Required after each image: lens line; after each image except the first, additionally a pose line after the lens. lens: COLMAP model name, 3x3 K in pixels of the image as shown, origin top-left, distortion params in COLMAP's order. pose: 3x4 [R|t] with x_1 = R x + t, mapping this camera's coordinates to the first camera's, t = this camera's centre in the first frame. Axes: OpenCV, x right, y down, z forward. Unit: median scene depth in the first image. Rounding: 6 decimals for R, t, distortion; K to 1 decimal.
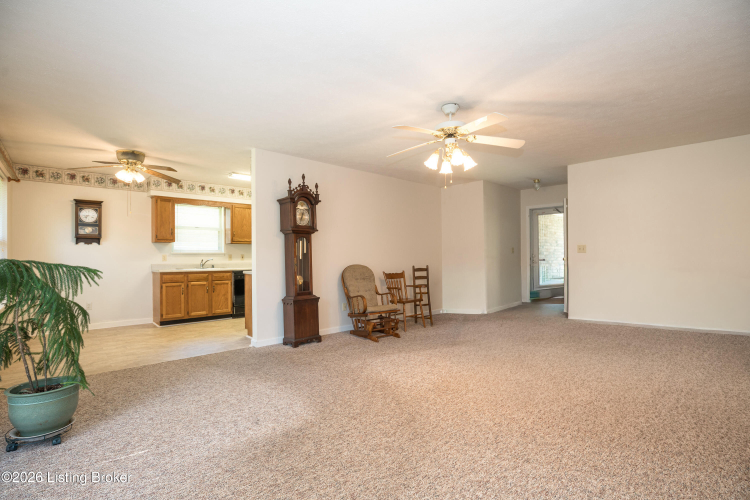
lens RADIAL K [[347.7, 0, 375.1], [0, 347.7, 256.2], [0, 0, 1]] dist [-0.030913, 0.001871]
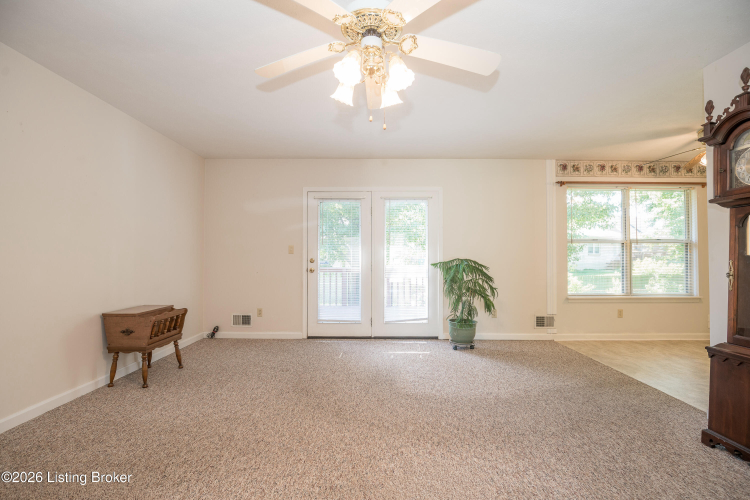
lens RADIAL K [[350.1, 0, 375.5], [0, 350.1, 253.1], [0, 0, 1]] dist [-0.031526, 0.000563]
pose [[-0.683392, -0.007513, -0.730013, 0.336143], [0.001827, 0.999926, -0.012002, -0.000433], [0.730049, -0.009536, -0.683328, 0.760753]]
